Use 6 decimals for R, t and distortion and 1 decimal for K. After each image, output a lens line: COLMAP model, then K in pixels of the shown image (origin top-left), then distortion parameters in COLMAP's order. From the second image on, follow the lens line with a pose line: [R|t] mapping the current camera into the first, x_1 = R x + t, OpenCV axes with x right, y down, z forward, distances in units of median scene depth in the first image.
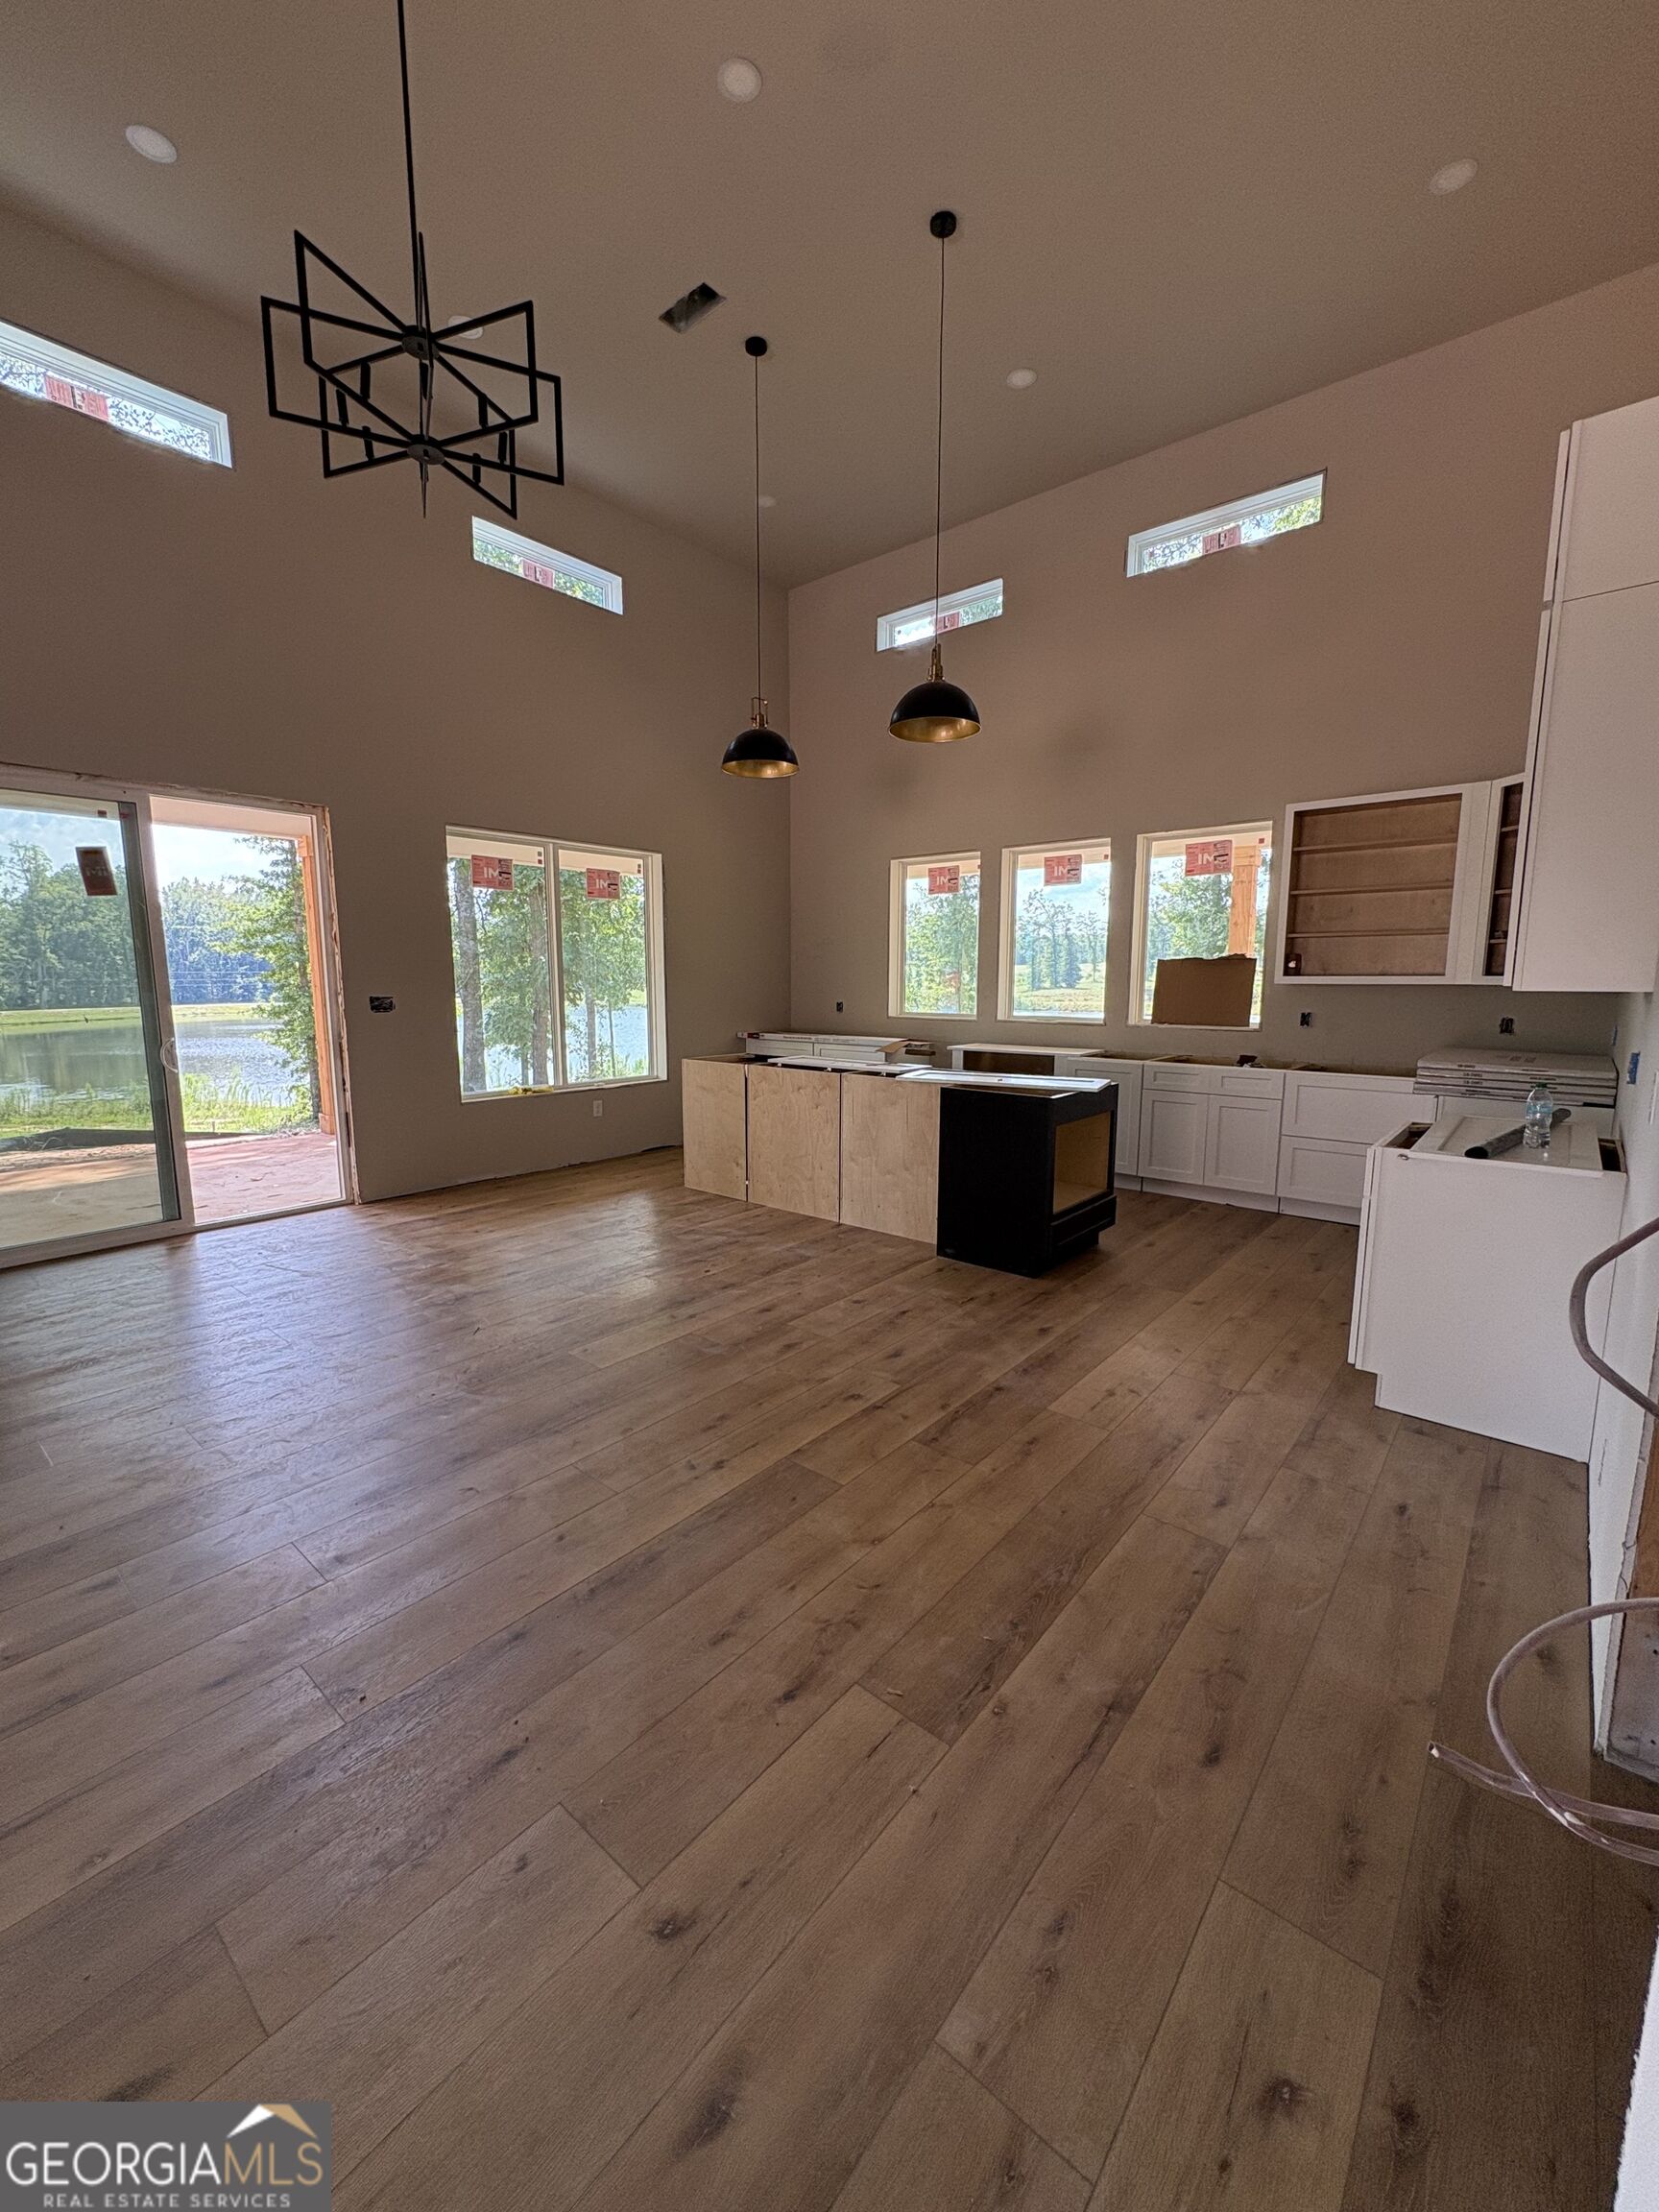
lens RADIAL K [[887.7, 0, 828.7], [0, 887.7, 1104.9], [0, 0, 1]] dist [0.001949, -0.000265]
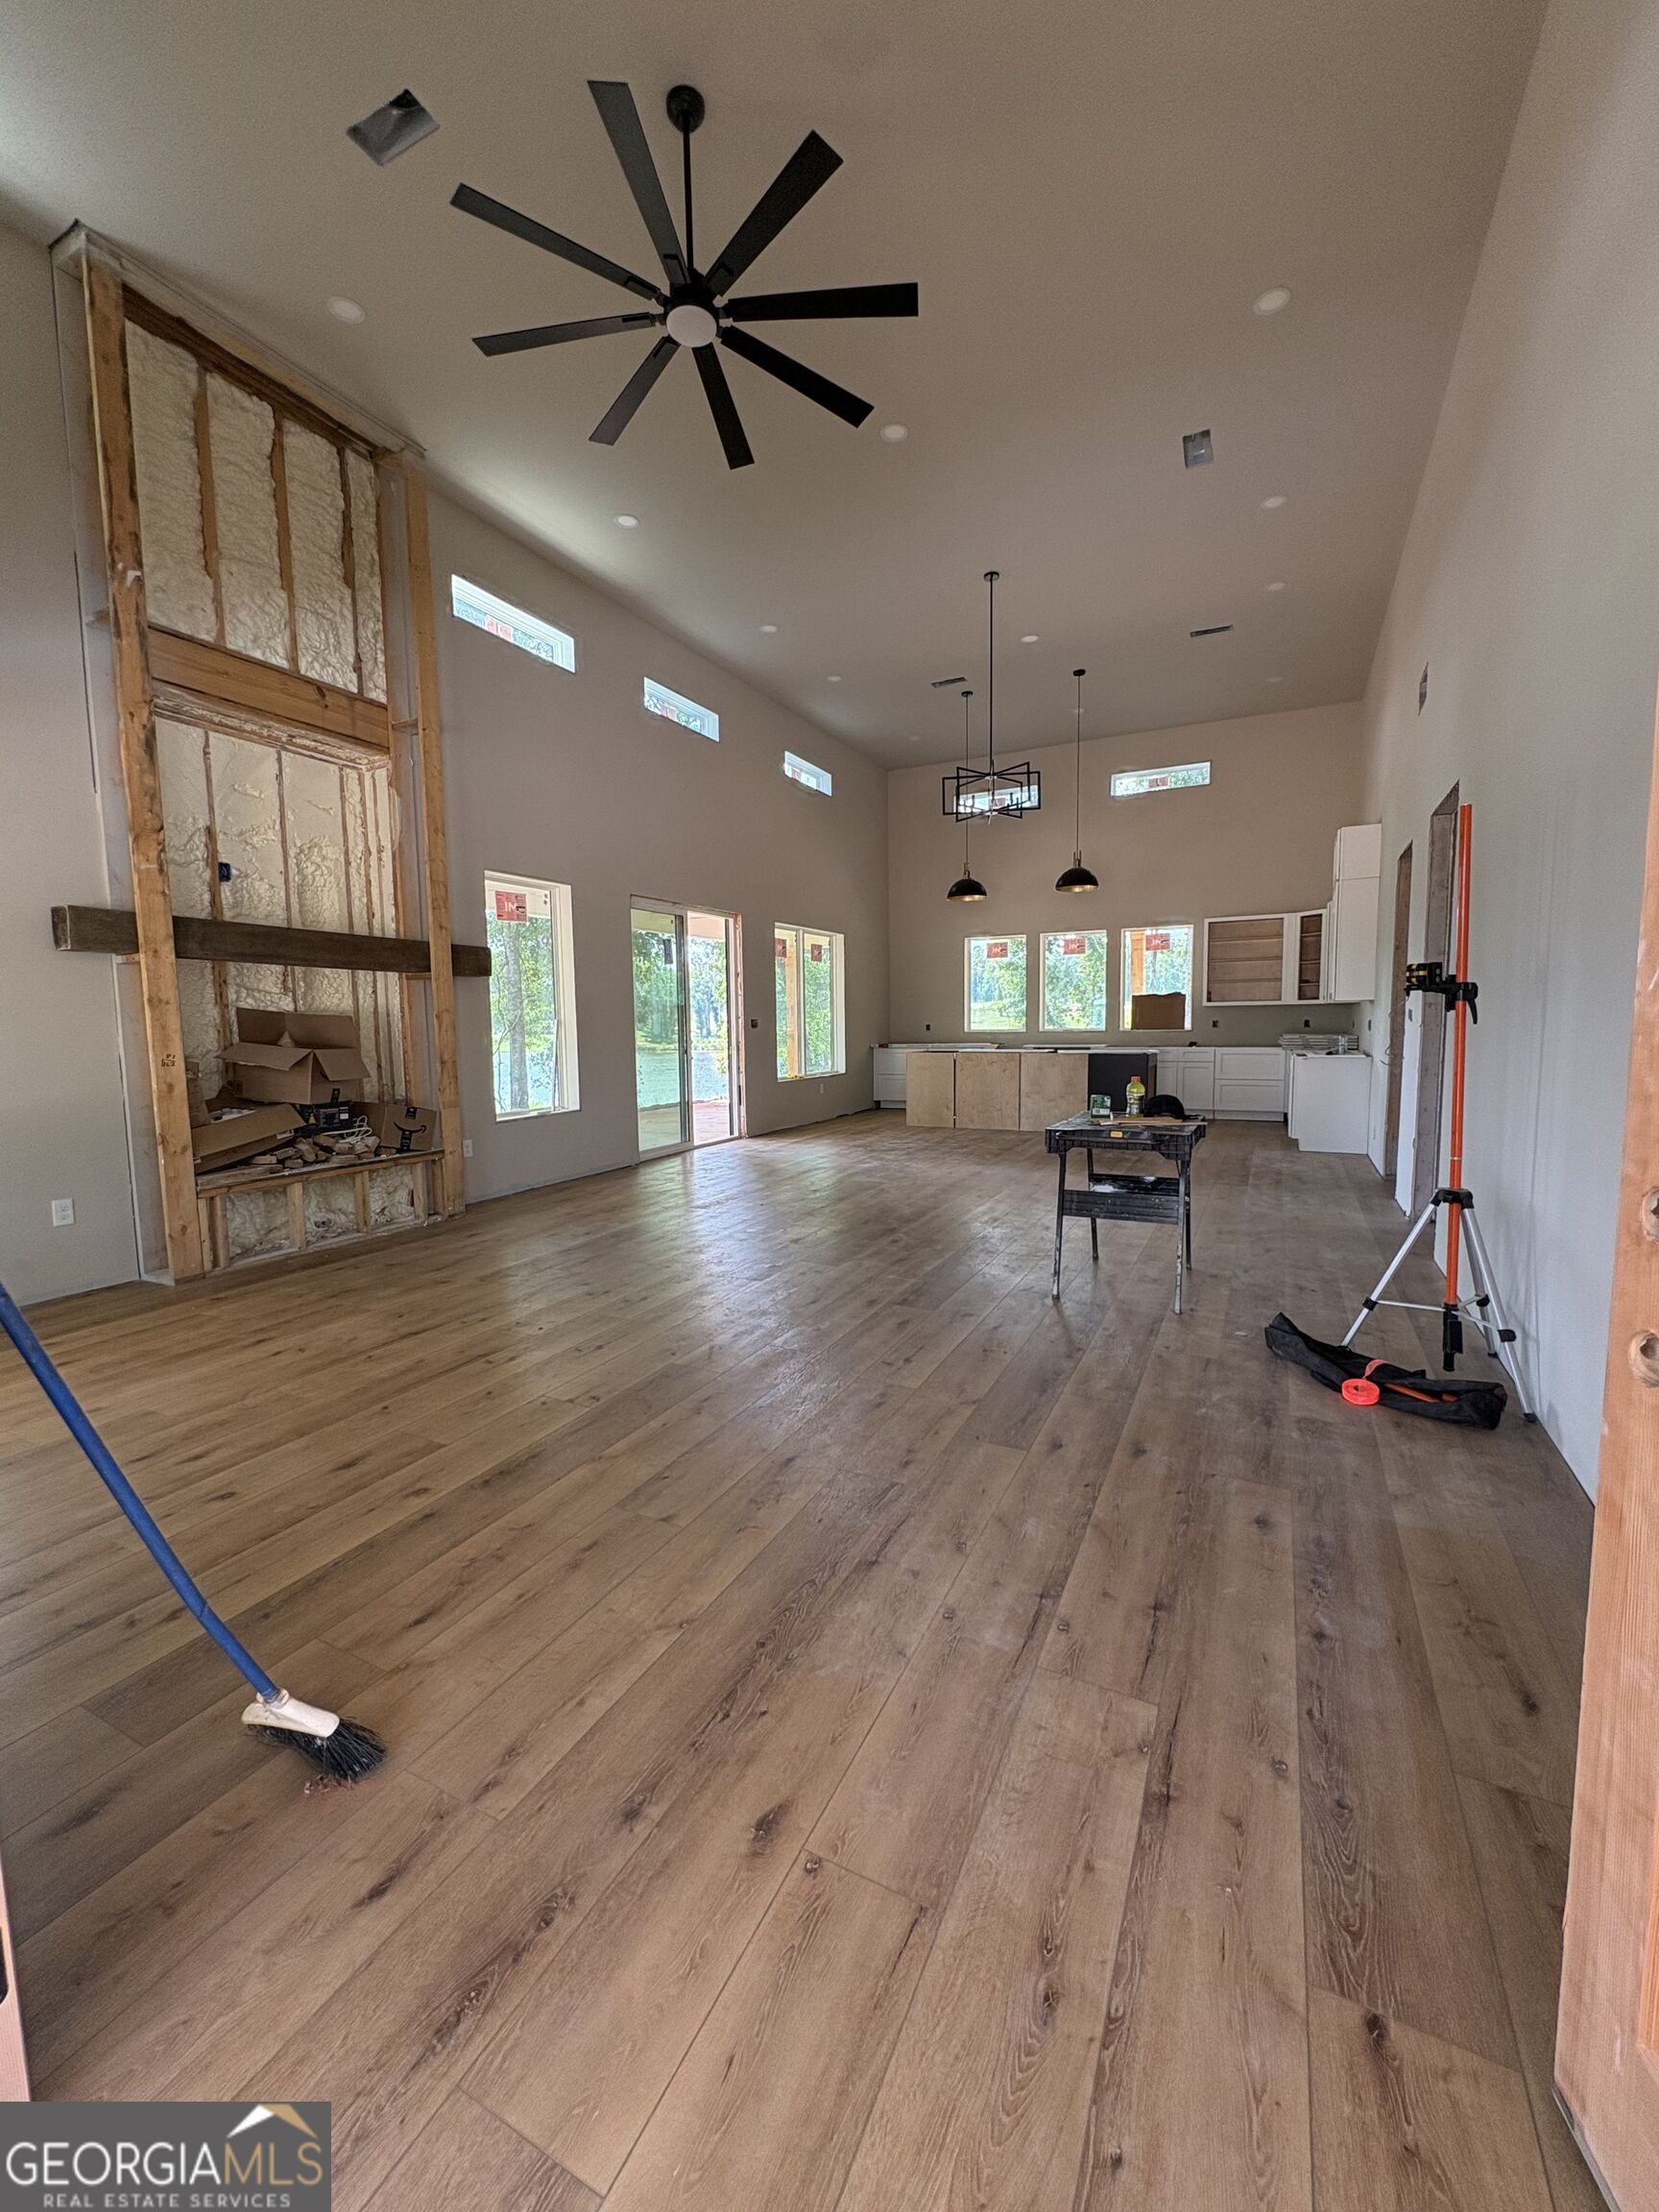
lens RADIAL K [[887.7, 0, 828.7], [0, 887.7, 1104.9], [0, 0, 1]] dist [0.001949, -0.000265]
pose [[0.973578, -0.036971, 0.225343, -0.749462], [0.048678, 0.997726, -0.046618, 0.133654], [-0.223107, 0.056356, 0.973164, -0.718521]]
